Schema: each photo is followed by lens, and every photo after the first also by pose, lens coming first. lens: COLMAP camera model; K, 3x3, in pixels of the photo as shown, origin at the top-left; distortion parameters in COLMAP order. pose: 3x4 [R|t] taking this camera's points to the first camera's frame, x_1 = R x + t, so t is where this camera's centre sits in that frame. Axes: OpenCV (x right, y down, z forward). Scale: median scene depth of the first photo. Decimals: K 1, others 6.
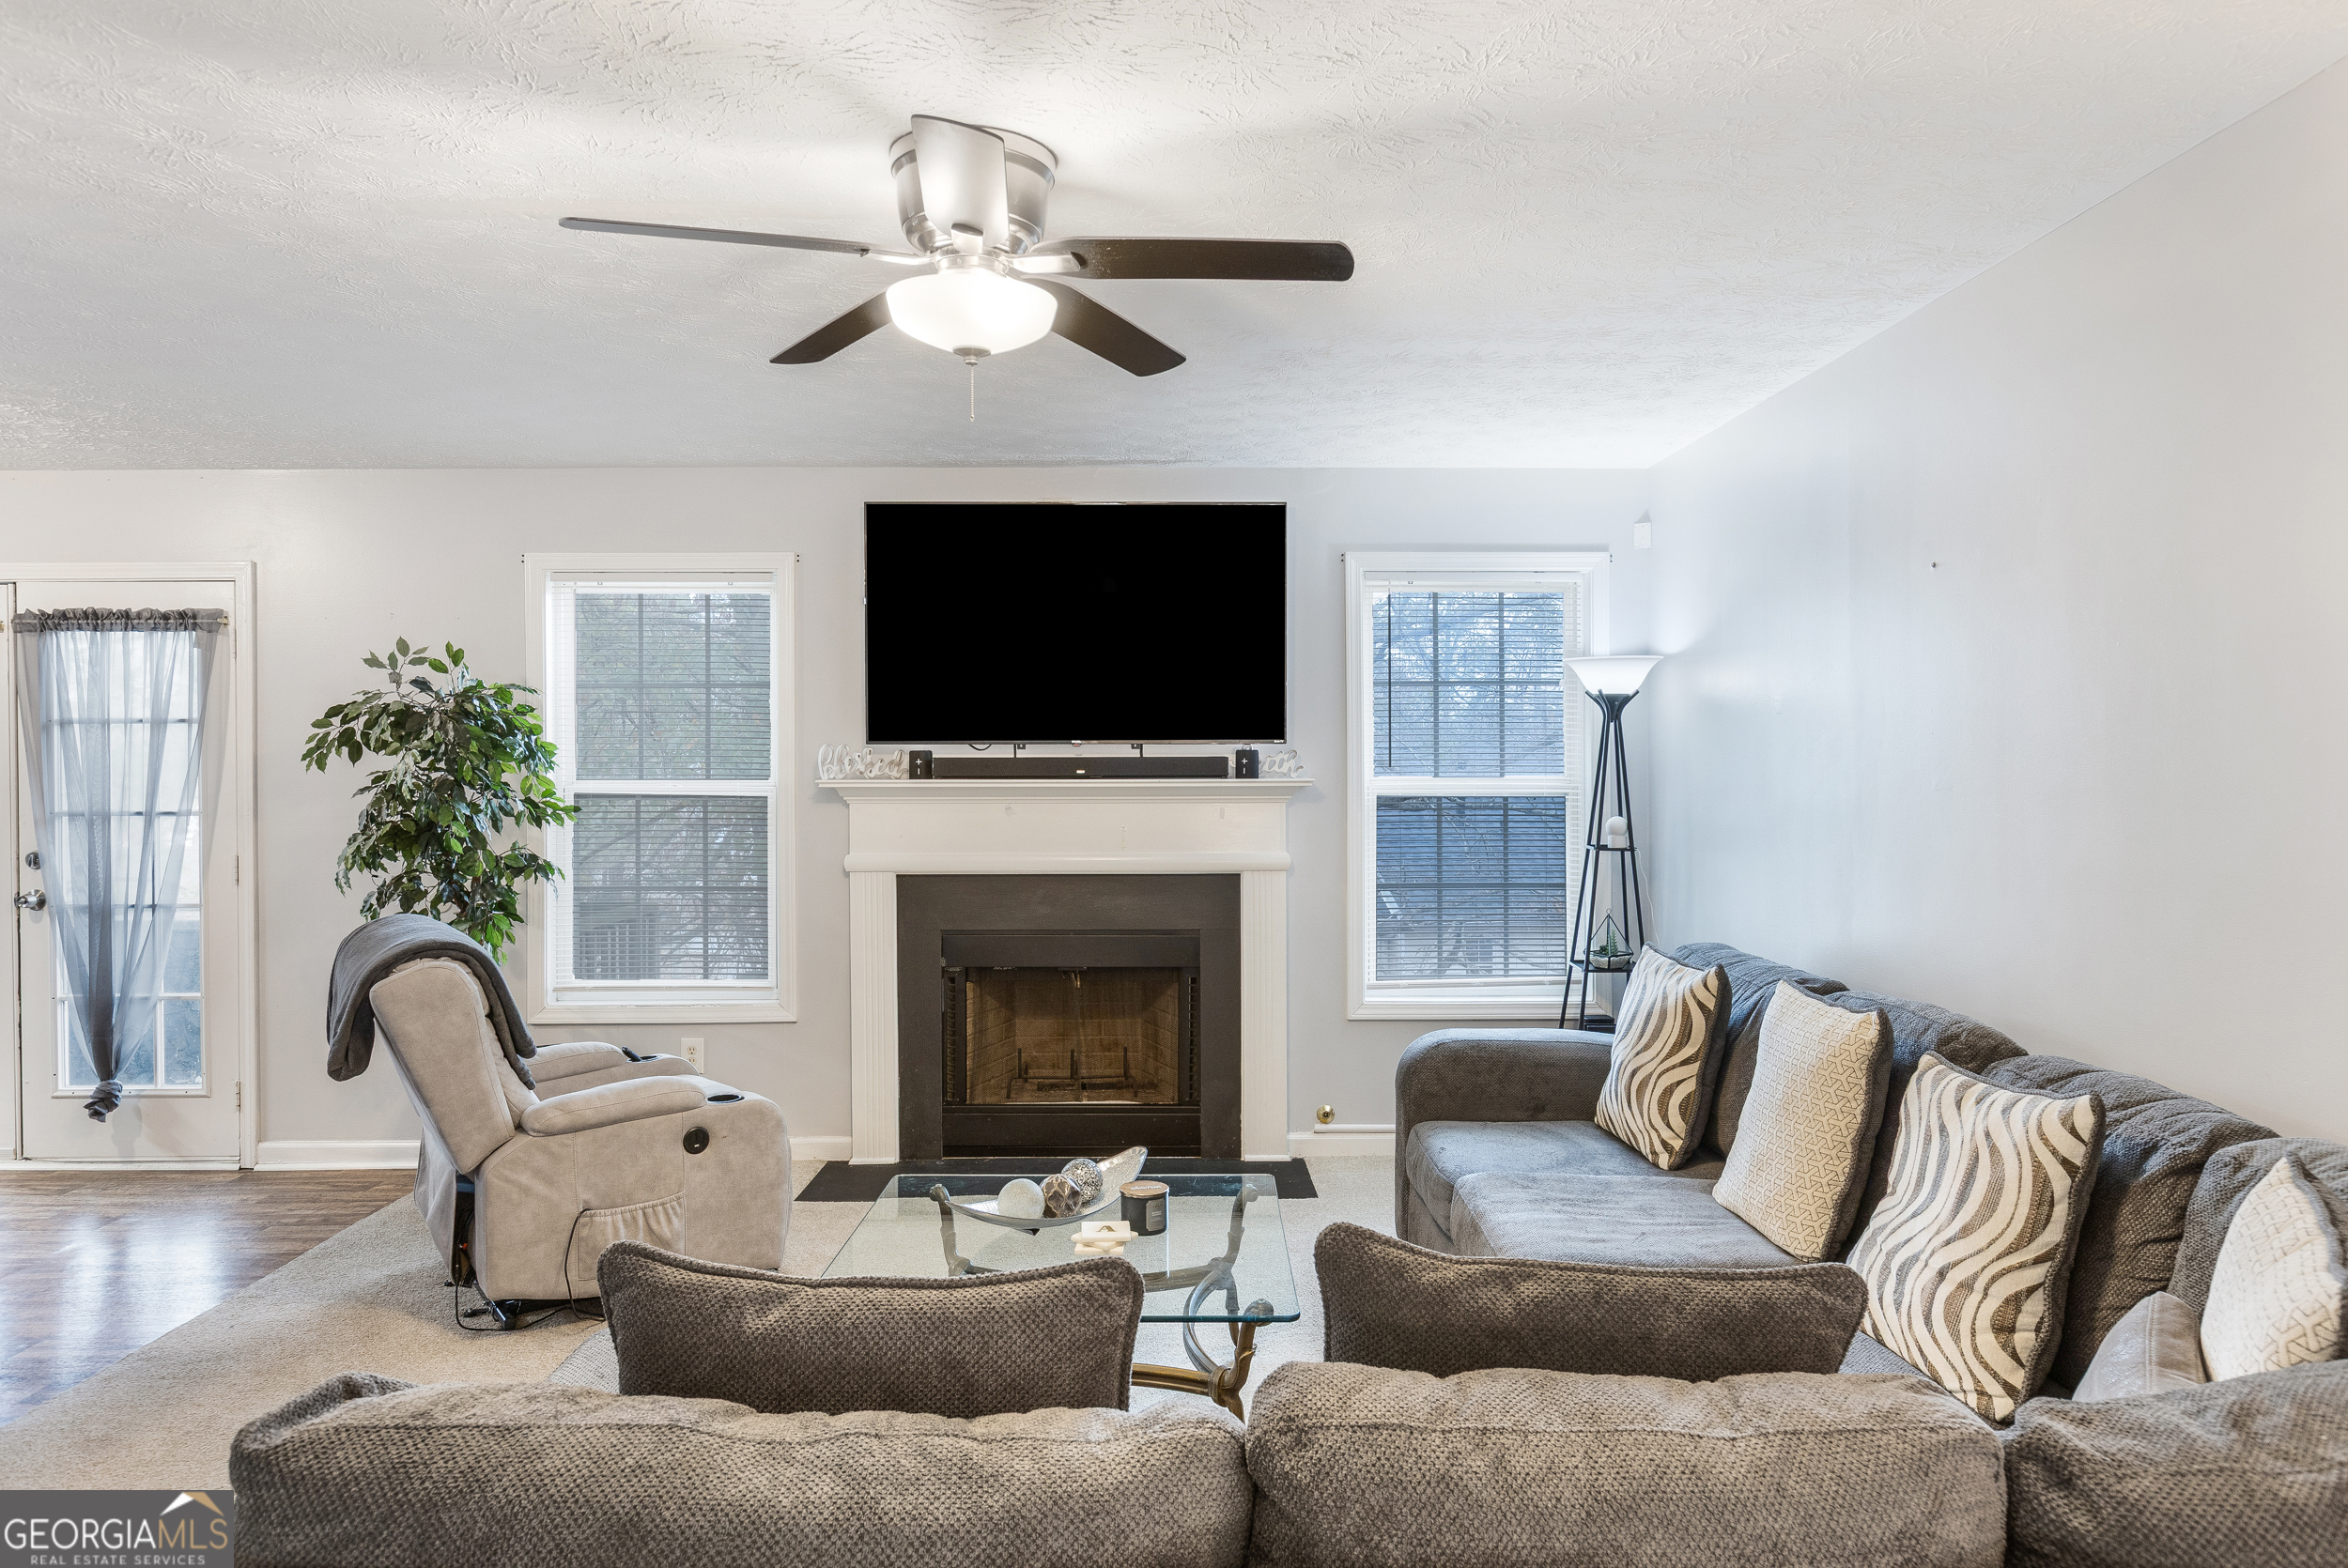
lens RADIAL K [[1471.8, 0, 1169.1], [0, 1471.8, 790.1], [0, 0, 1]] dist [-0.003103, 0.001626]
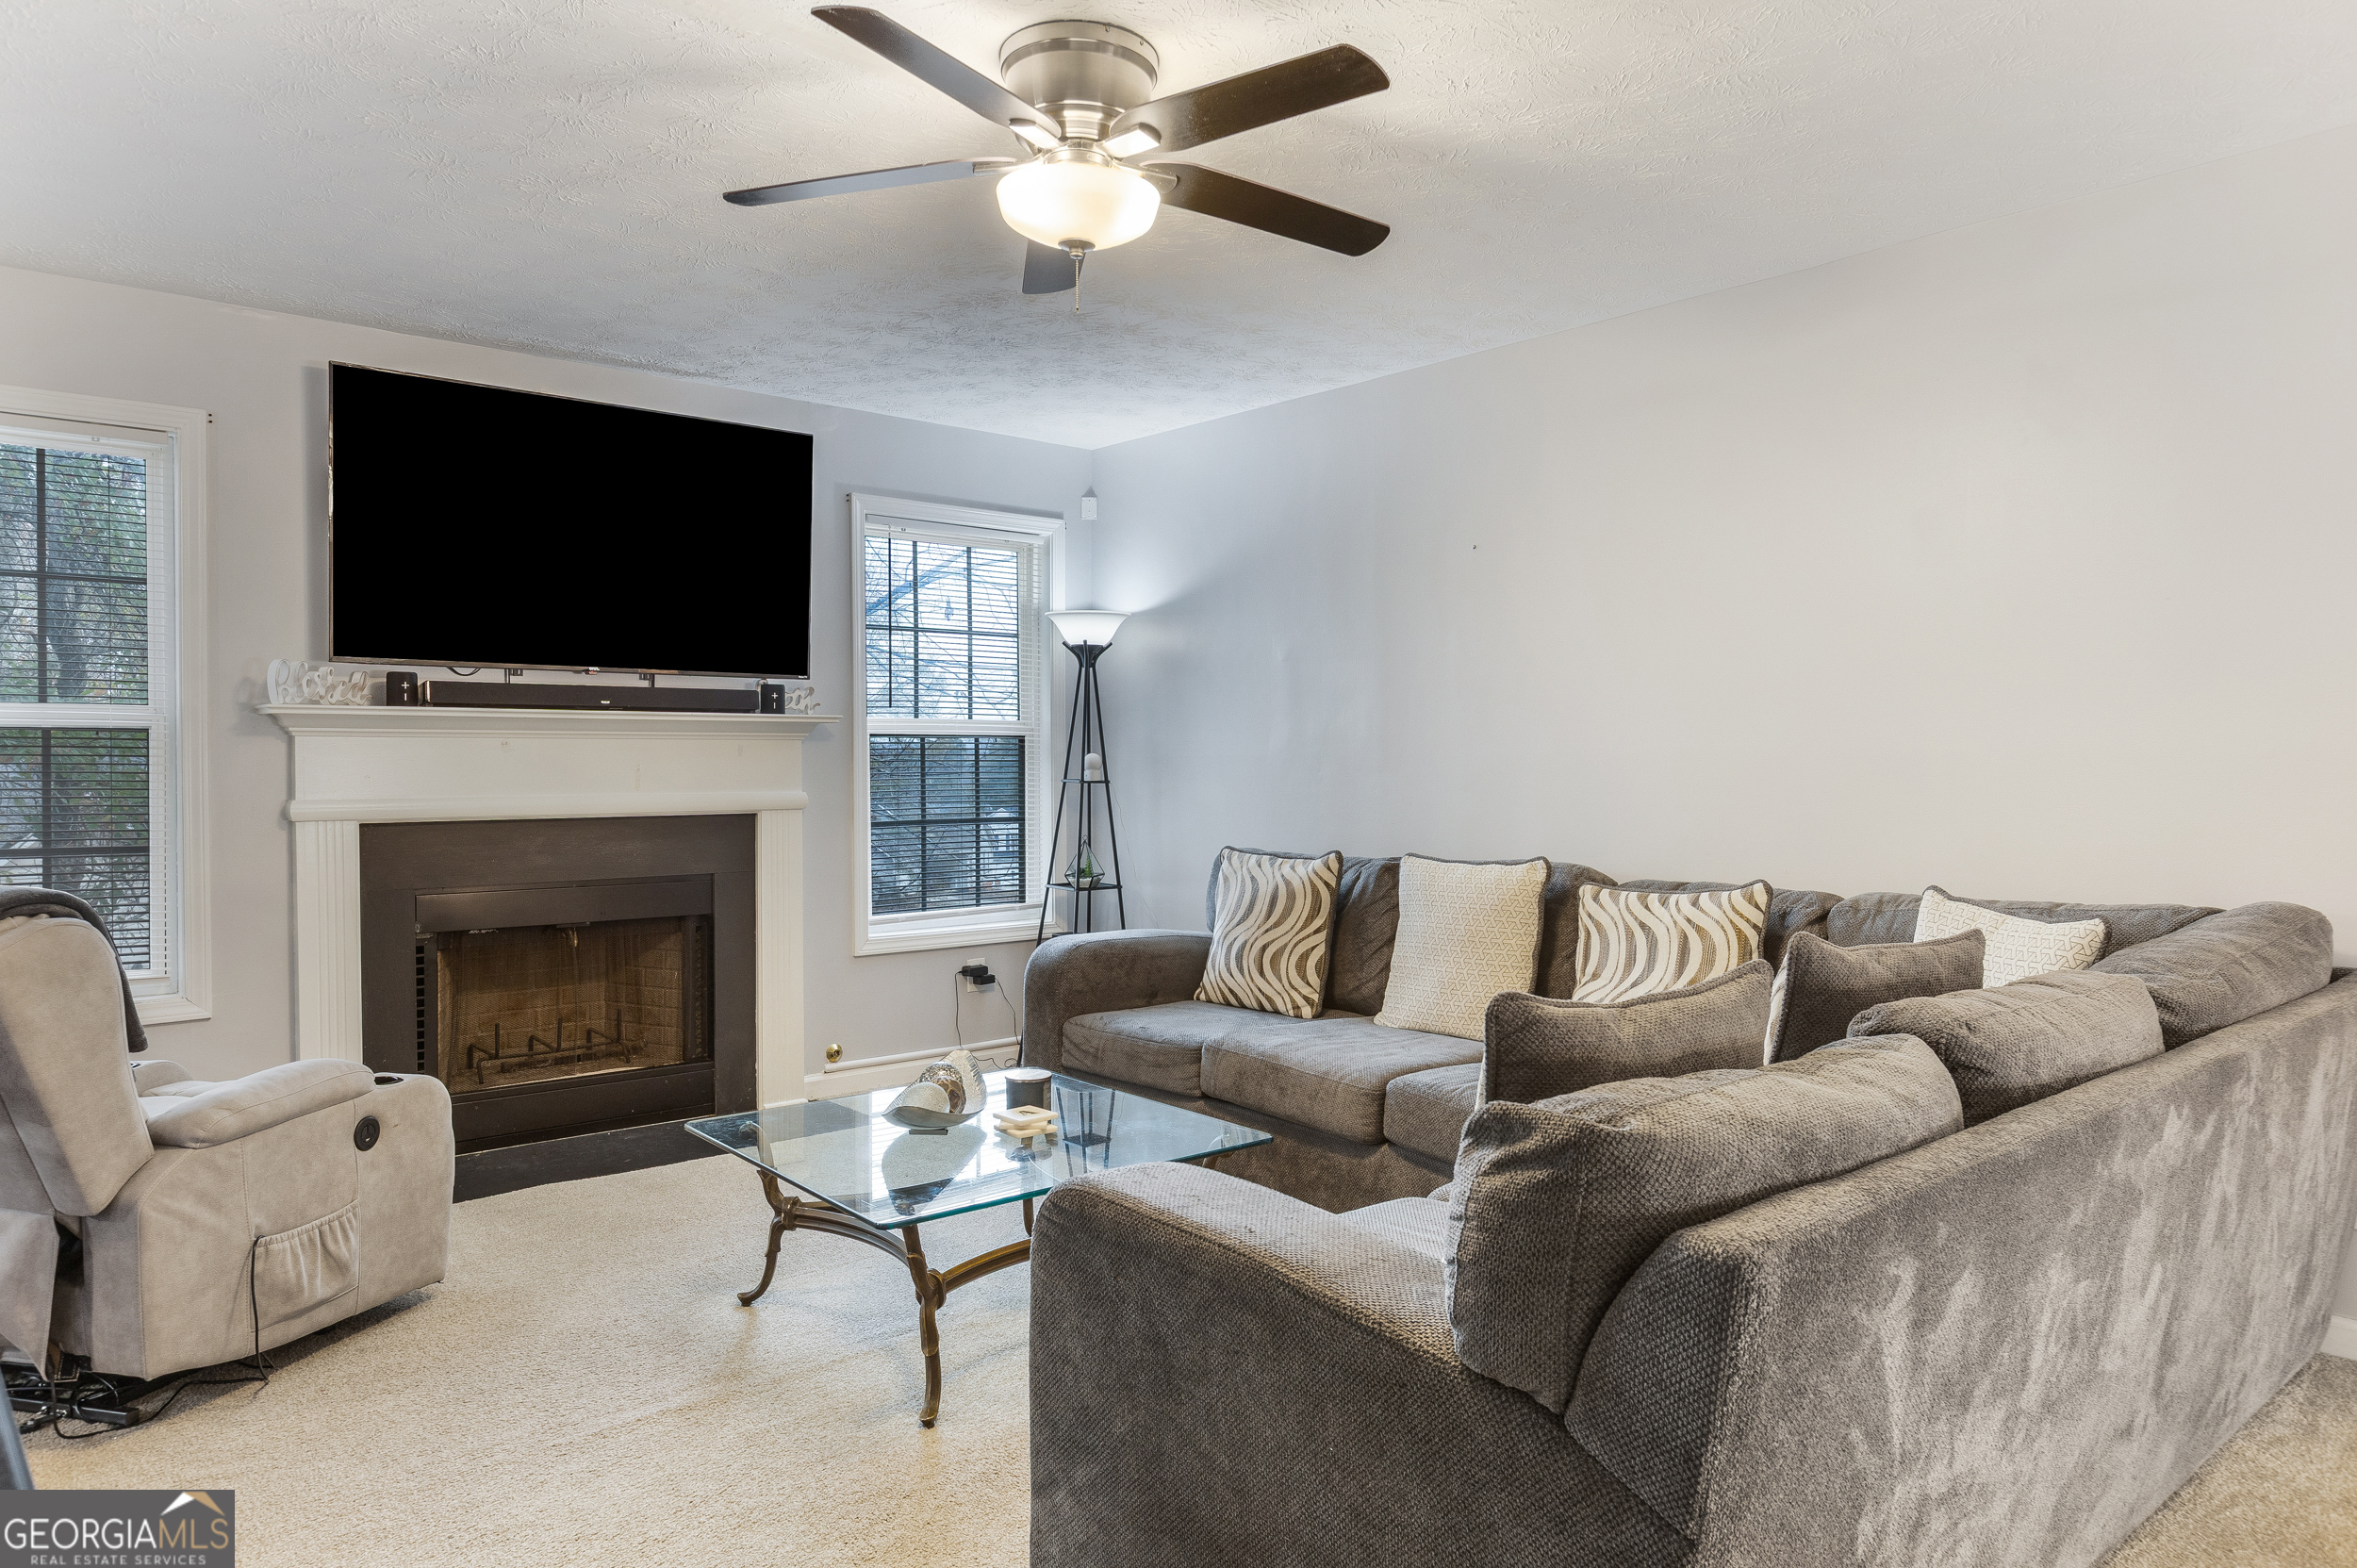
lens RADIAL K [[1492.1, 0, 1178.5], [0, 1492.1, 784.0], [0, 0, 1]] dist [-0.008031, -0.001210]
pose [[0.764572, -0.008928, 0.644476, -0.378205], [0.010119, 0.999947, 0.001848, 0.039348], [-0.644459, 0.005109, 0.764622, 0.076453]]
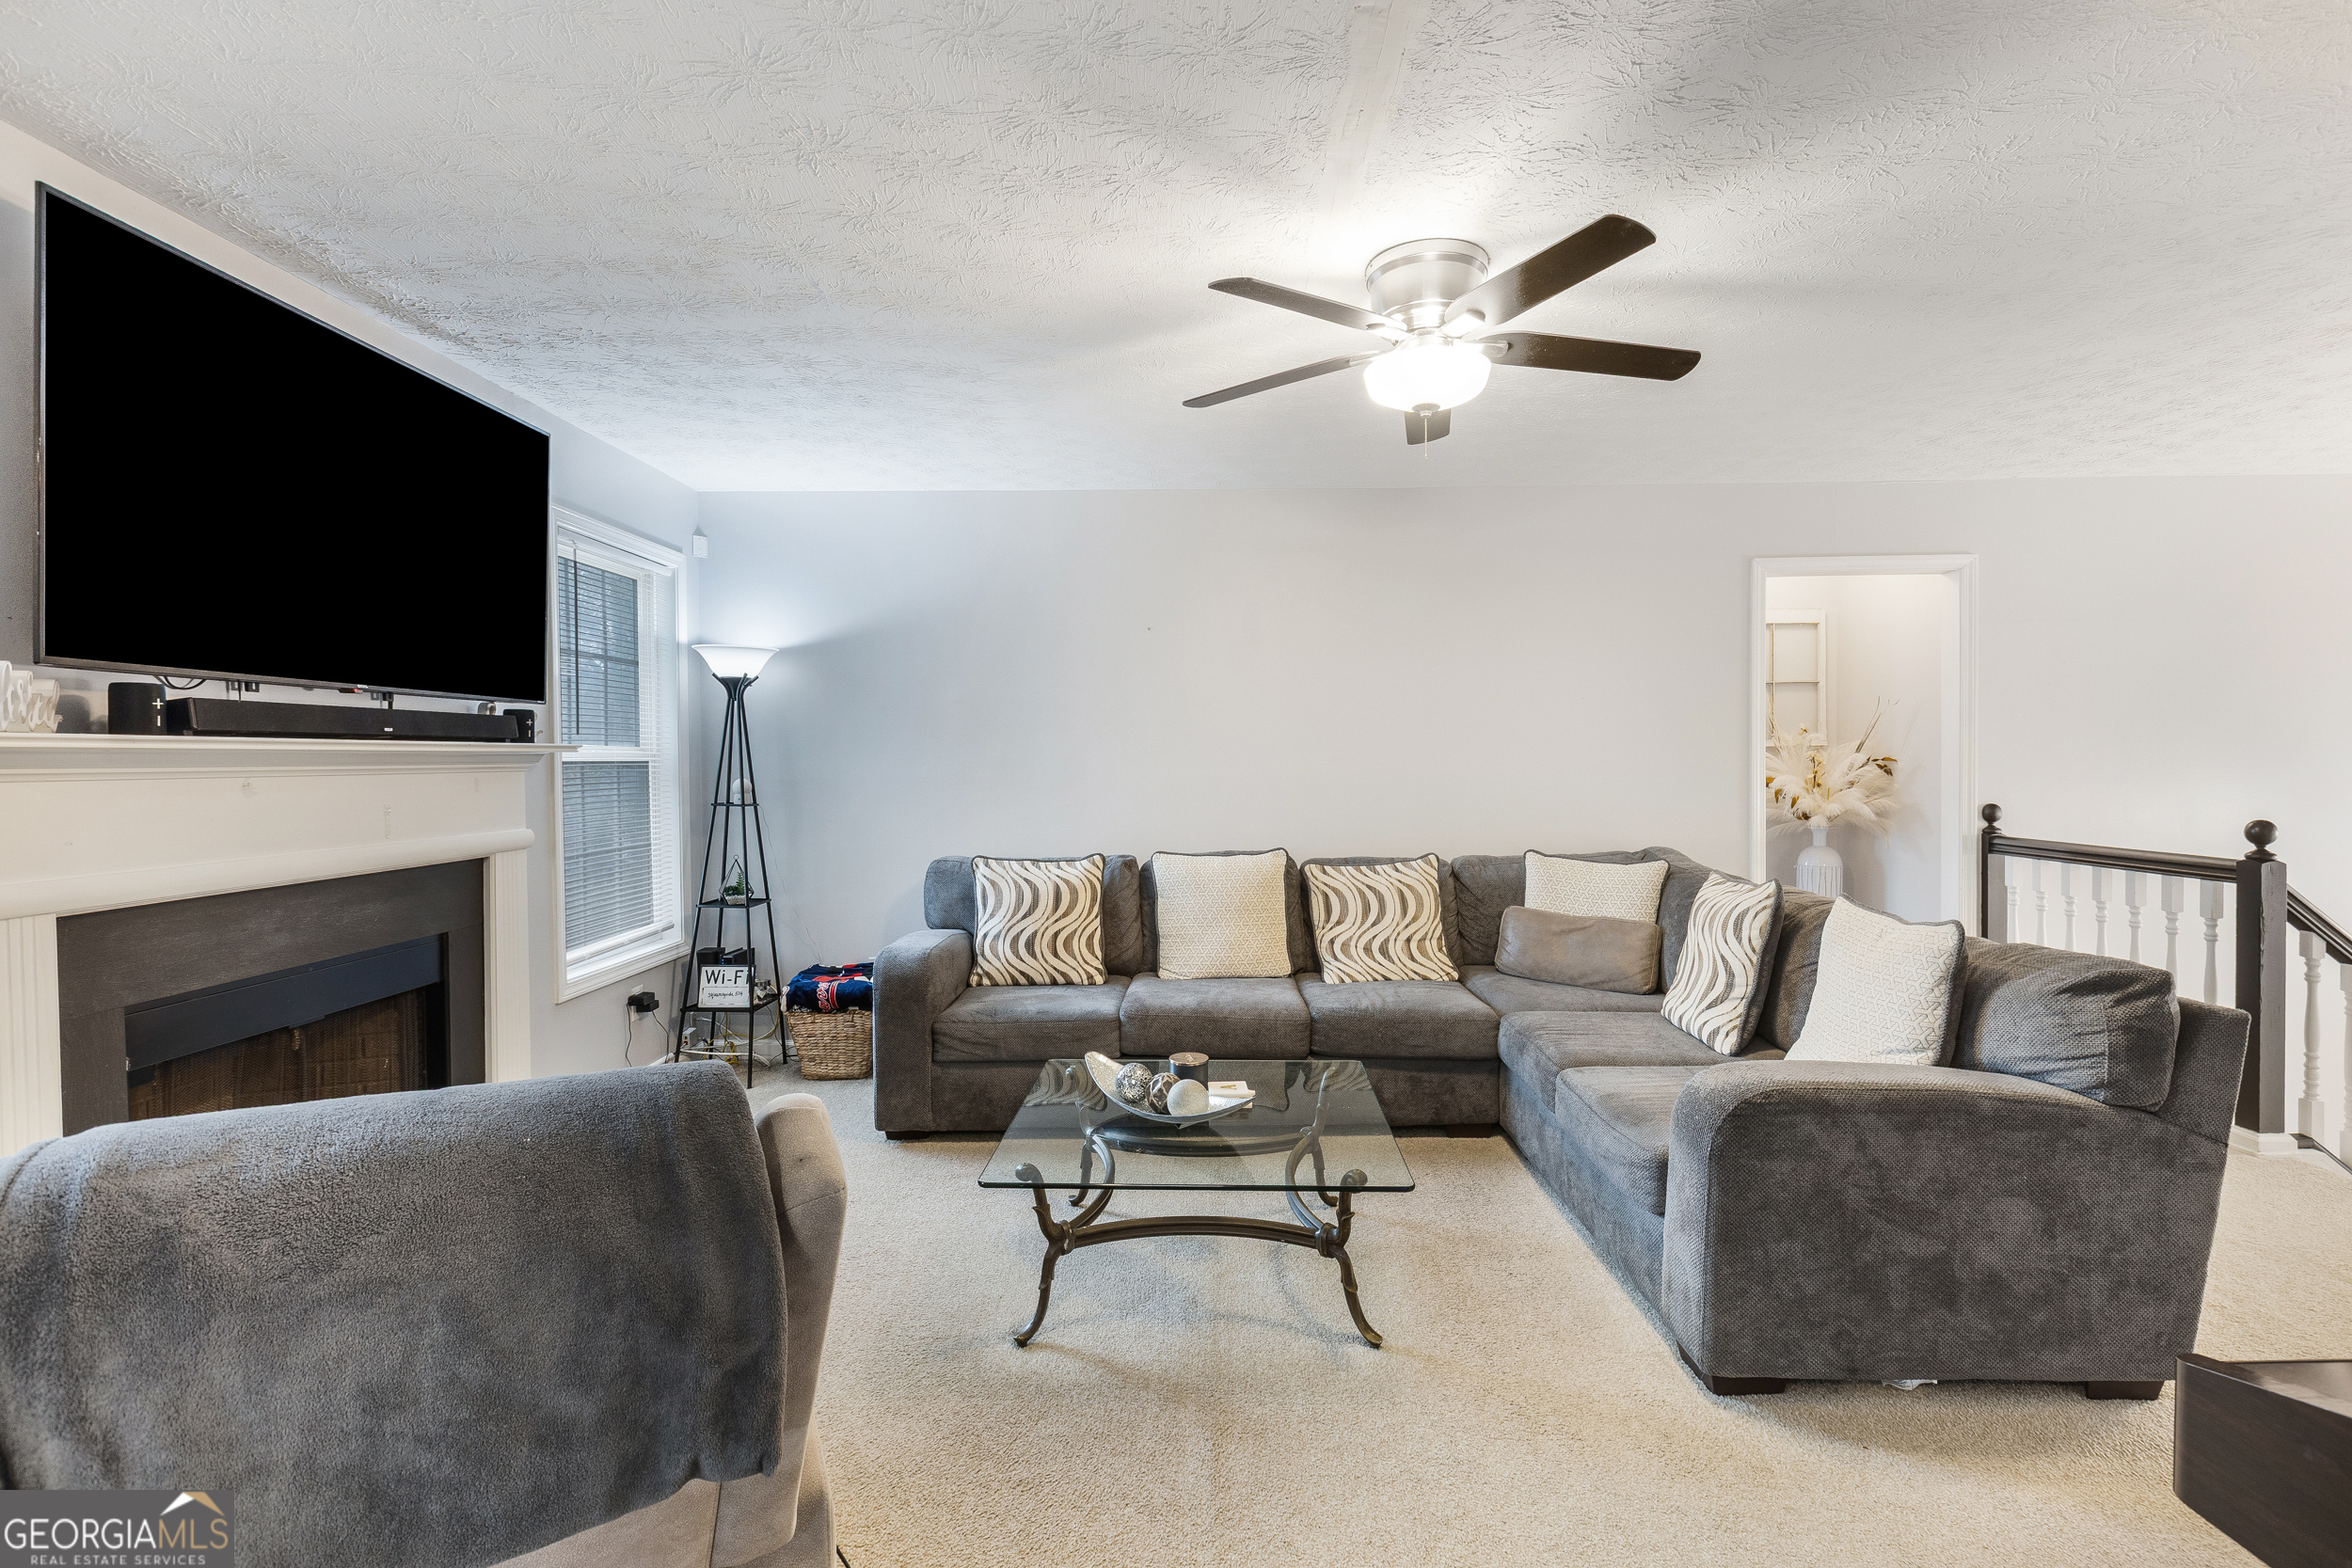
lens RADIAL K [[1079.5, 0, 1184.8], [0, 1079.5, 775.4], [0, 0, 1]] dist [-0.002013, 0.000994]
pose [[0.007977, -0.014339, 0.999865, -0.573778], [0.021273, 0.999673, 0.014166, 0.010492], [-0.999742, 0.021157, 0.008279, 0.612202]]
